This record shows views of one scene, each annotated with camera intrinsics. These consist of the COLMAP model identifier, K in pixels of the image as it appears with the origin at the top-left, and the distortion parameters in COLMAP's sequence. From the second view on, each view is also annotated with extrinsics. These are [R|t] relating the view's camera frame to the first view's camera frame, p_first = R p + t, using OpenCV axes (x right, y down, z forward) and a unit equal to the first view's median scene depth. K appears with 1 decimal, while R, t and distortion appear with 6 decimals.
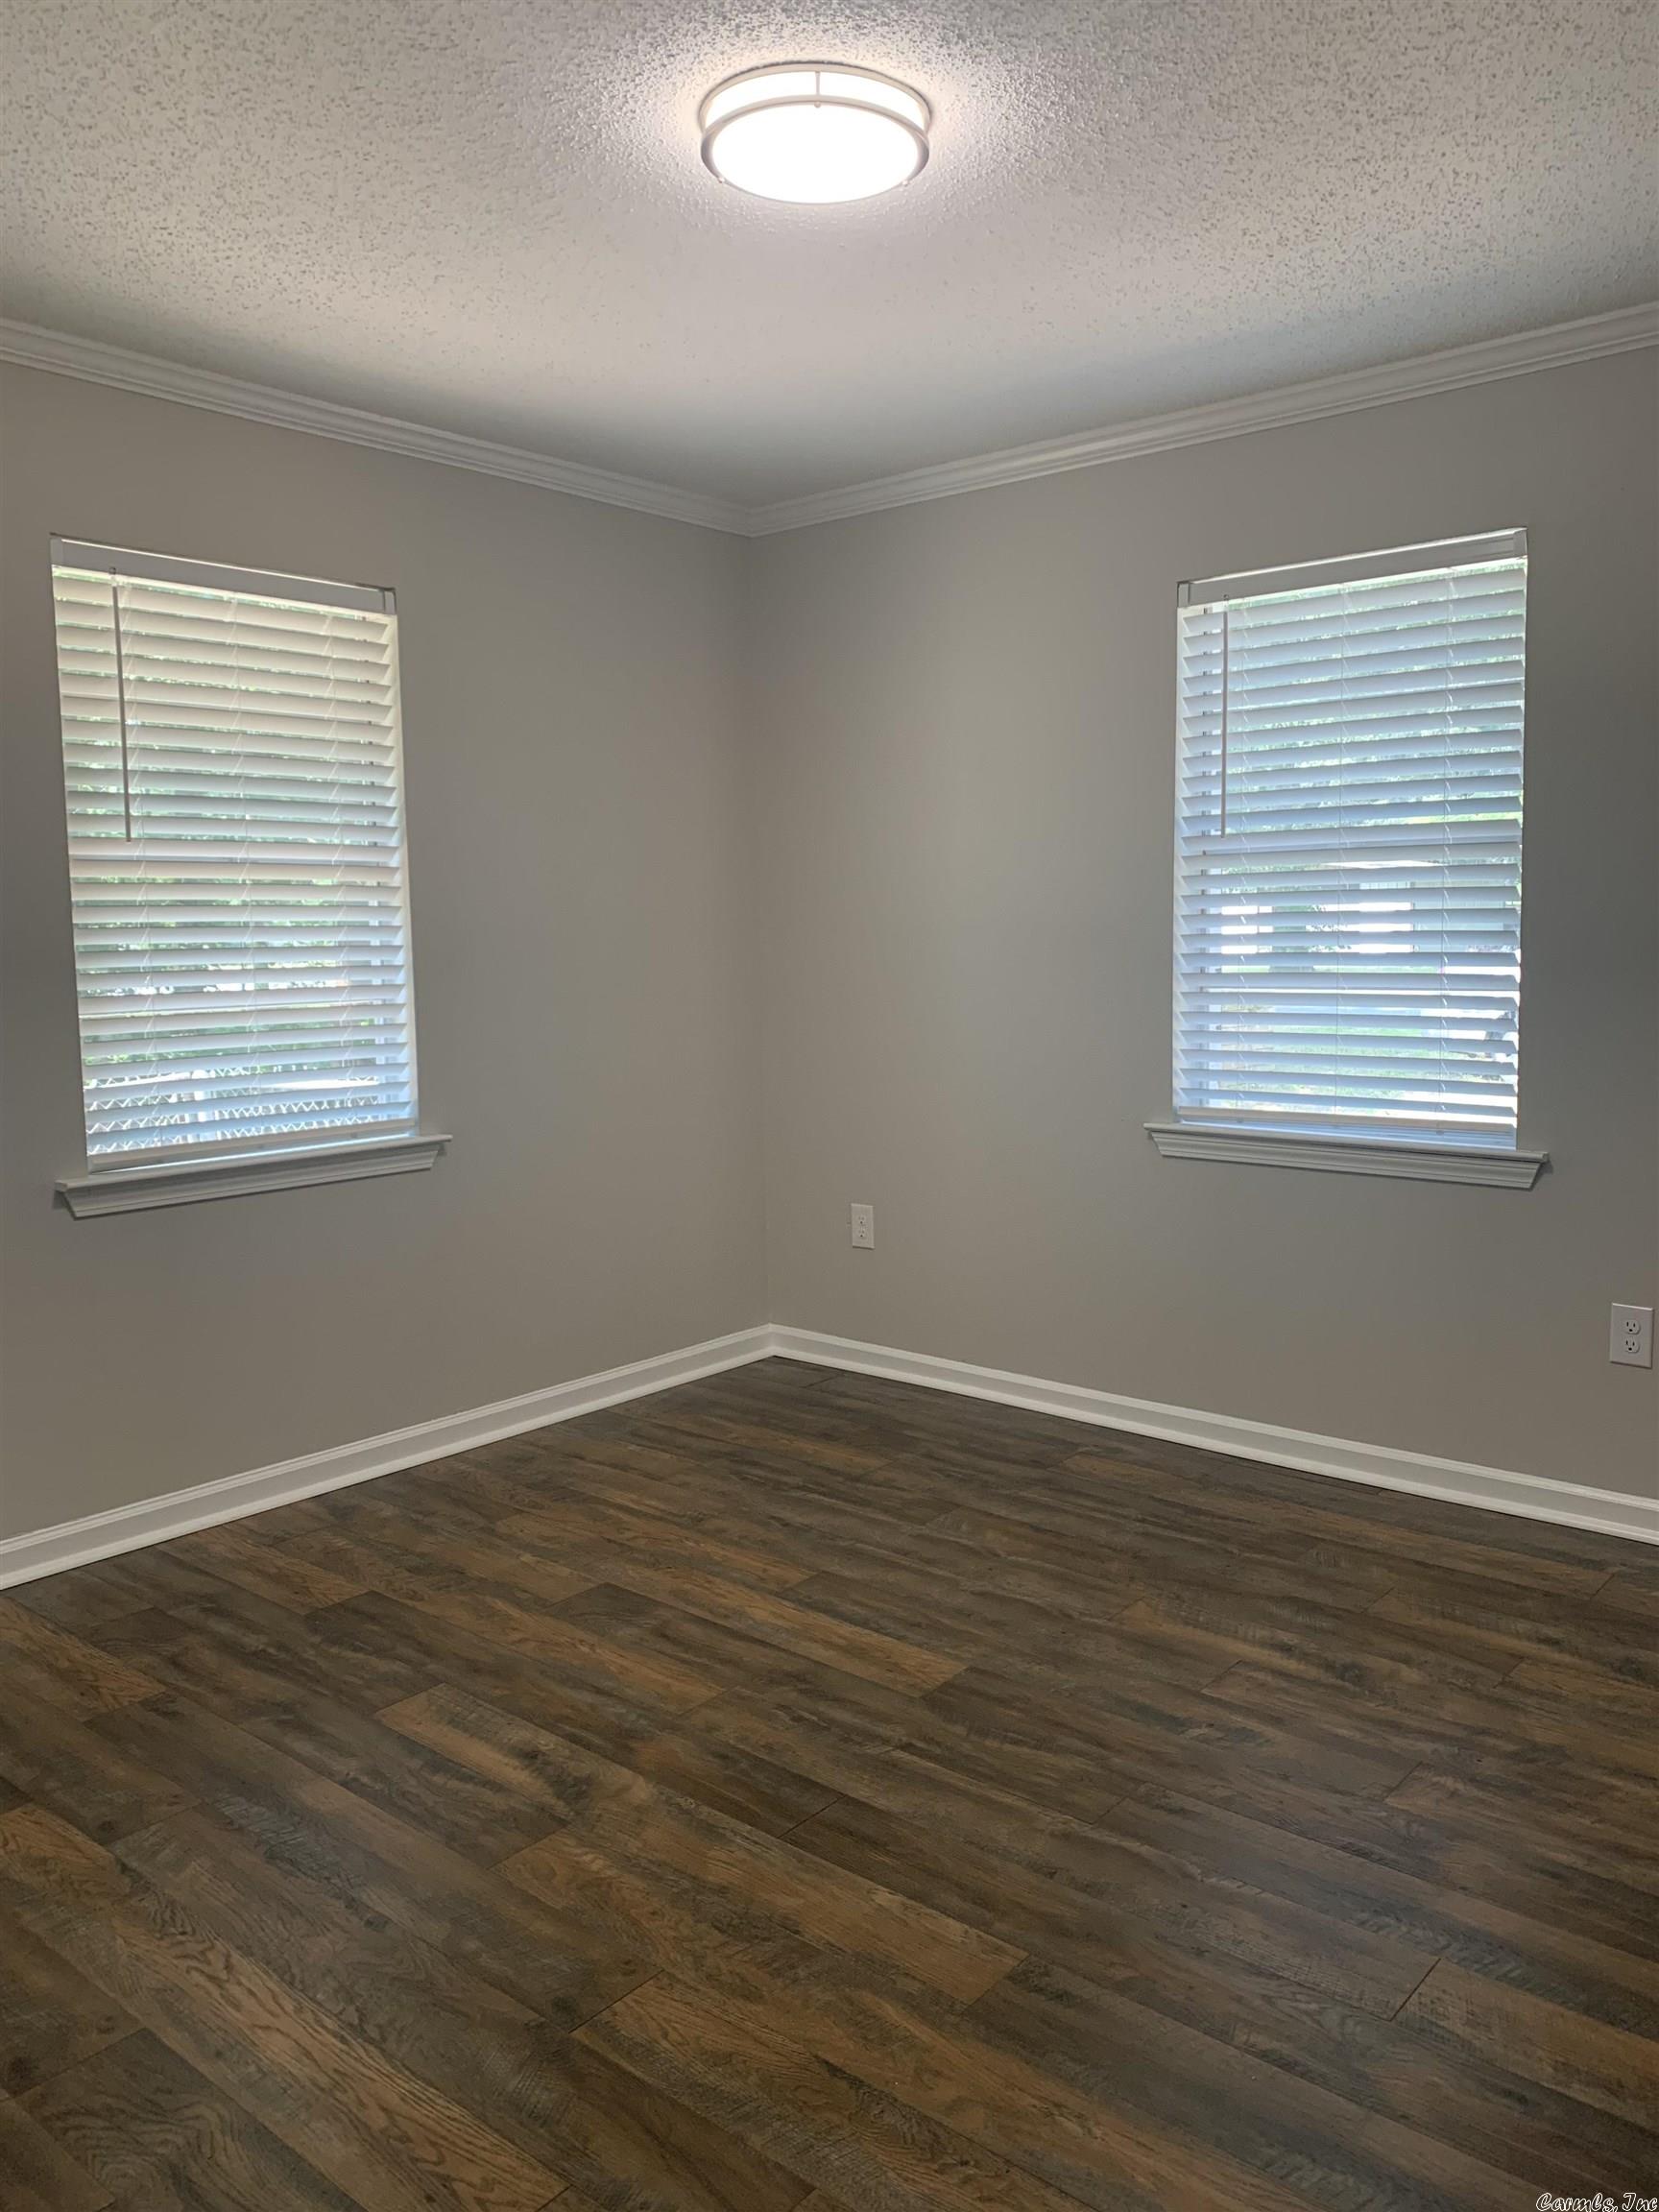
lens RADIAL K [[1678.3, 0, 821.6], [0, 1678.3, 1092.2], [0, 0, 1]] dist [0.001613, -0.009388]
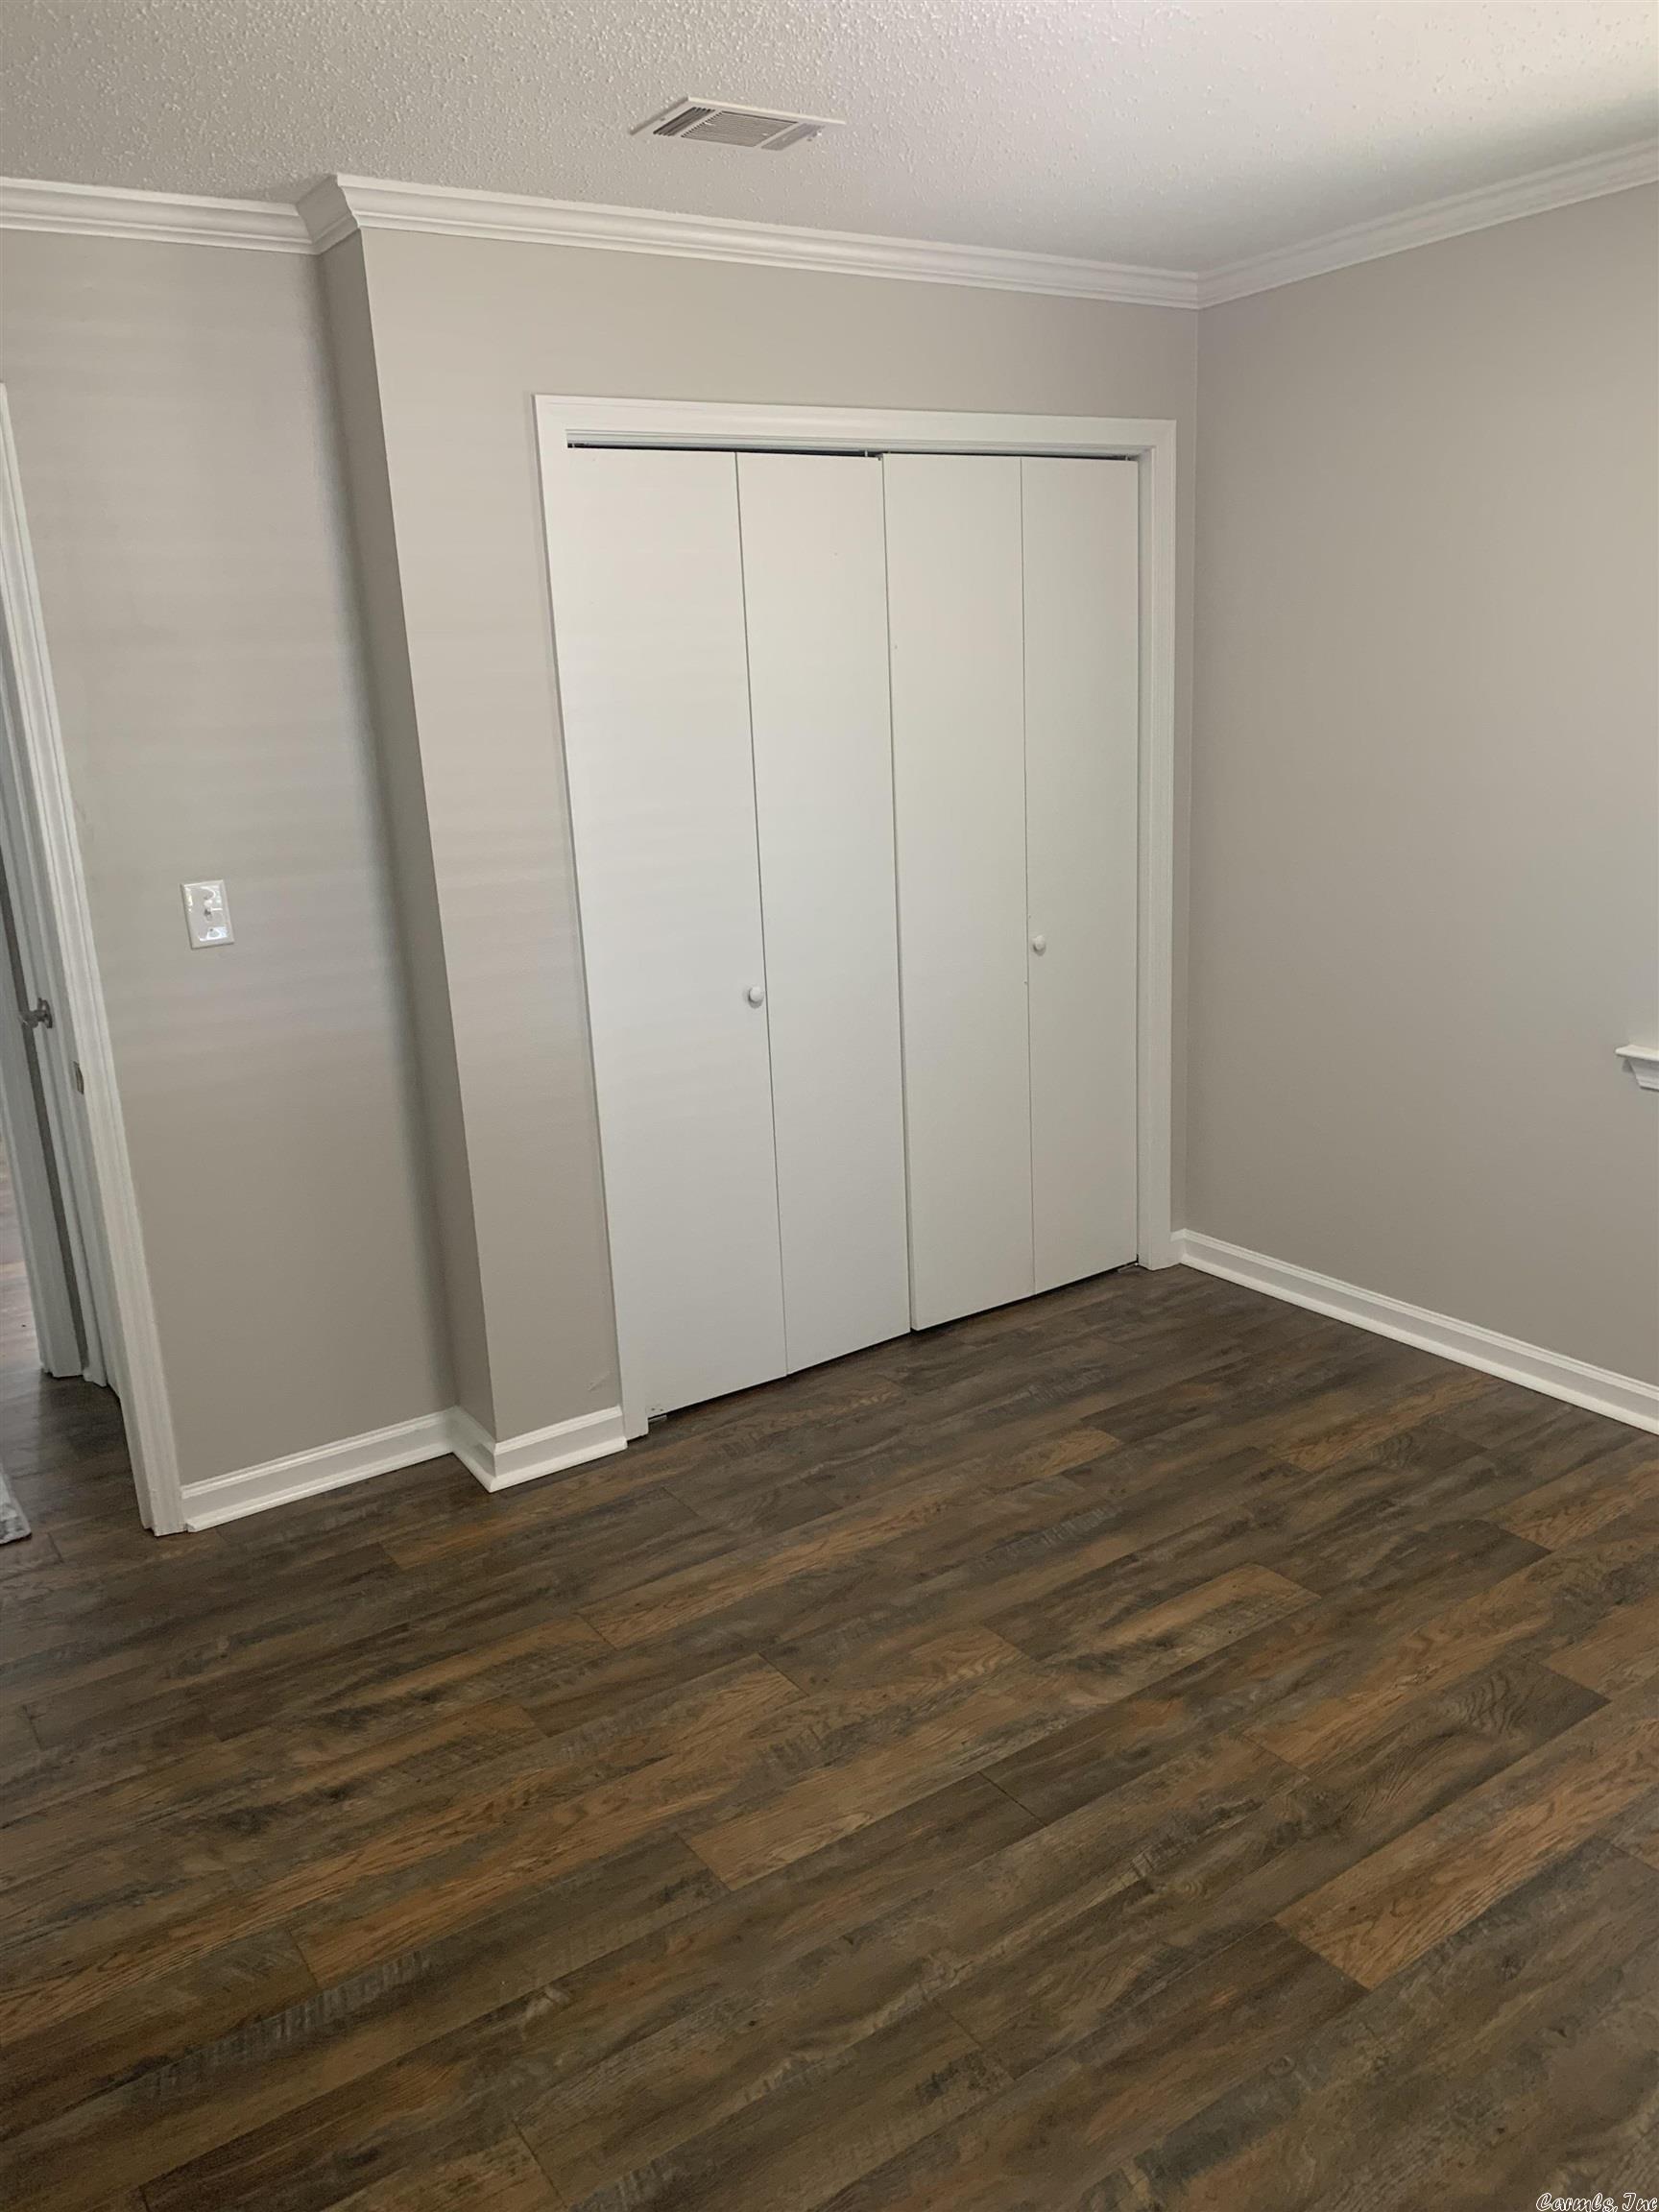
lens RADIAL K [[1678.3, 0, 819.6], [0, 1678.3, 1110.7], [0, 0, 1]] dist [0.001613, -0.009388]
pose [[-0.252326, 0.275753, -0.927519, 0.763892], [-0.056633, 0.952684, 0.298641, -0.228687], [0.965983, 0.127883, -0.224770, 0.967561]]
